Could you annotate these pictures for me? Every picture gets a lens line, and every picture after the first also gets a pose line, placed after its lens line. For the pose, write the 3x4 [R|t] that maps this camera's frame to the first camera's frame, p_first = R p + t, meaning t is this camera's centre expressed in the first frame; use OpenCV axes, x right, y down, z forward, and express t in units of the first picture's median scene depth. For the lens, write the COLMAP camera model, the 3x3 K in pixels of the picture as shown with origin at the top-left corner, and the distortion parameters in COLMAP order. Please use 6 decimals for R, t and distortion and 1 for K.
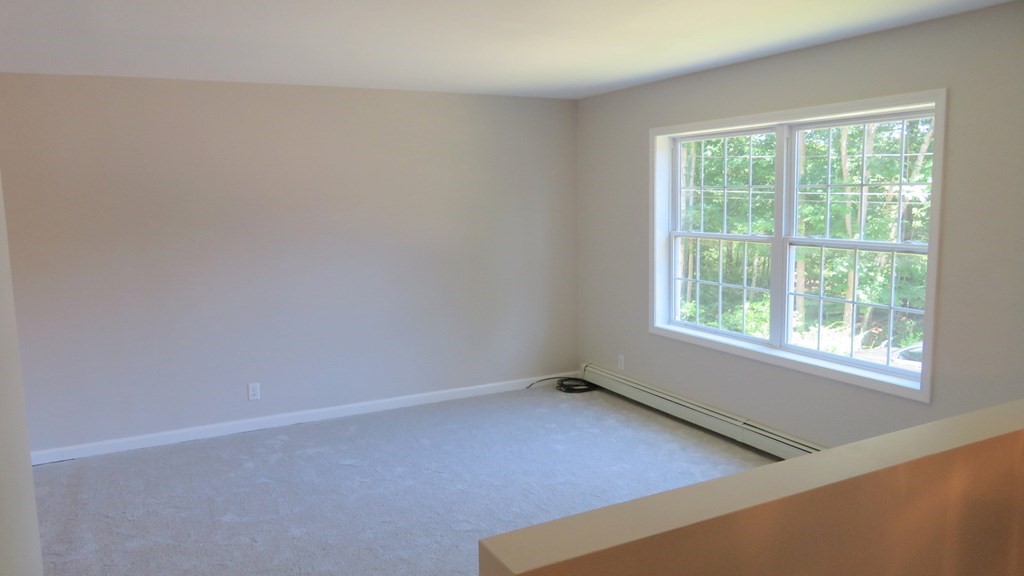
lens RADIAL K [[740.2, 0, 512.0], [0, 740.2, 288.0], [0, 0, 1]] dist [-0.001166, 0.000335]
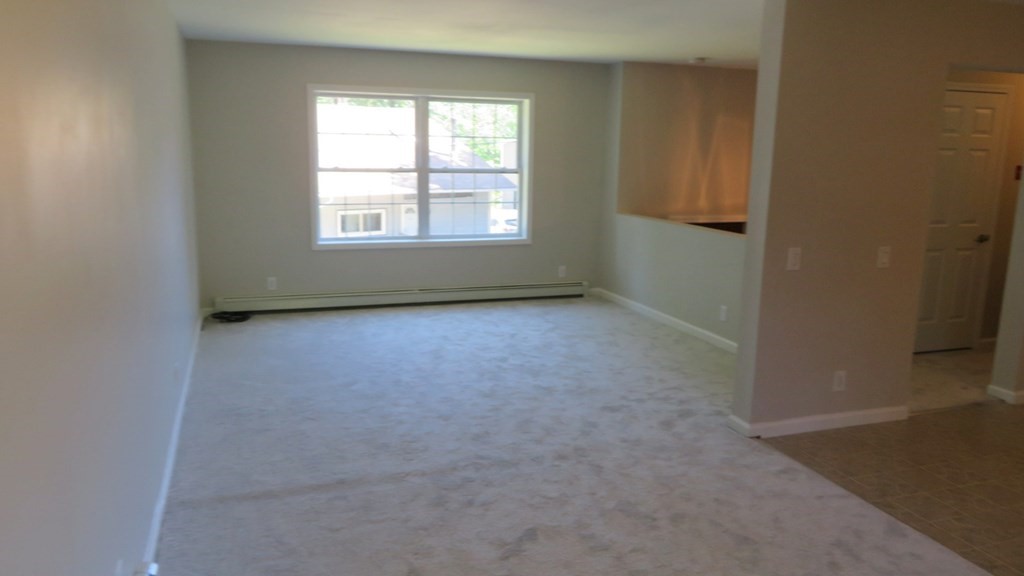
lens RADIAL K [[740.2, 0, 512.0], [0, 740.2, 288.0], [0, 0, 1]] dist [-0.001166, 0.000335]
pose [[0.134932, -0.169861, 0.976187, -1.047516], [0.101484, 0.982385, 0.156912, -0.040708], [-0.985644, 0.077895, 0.149793, 0.519709]]
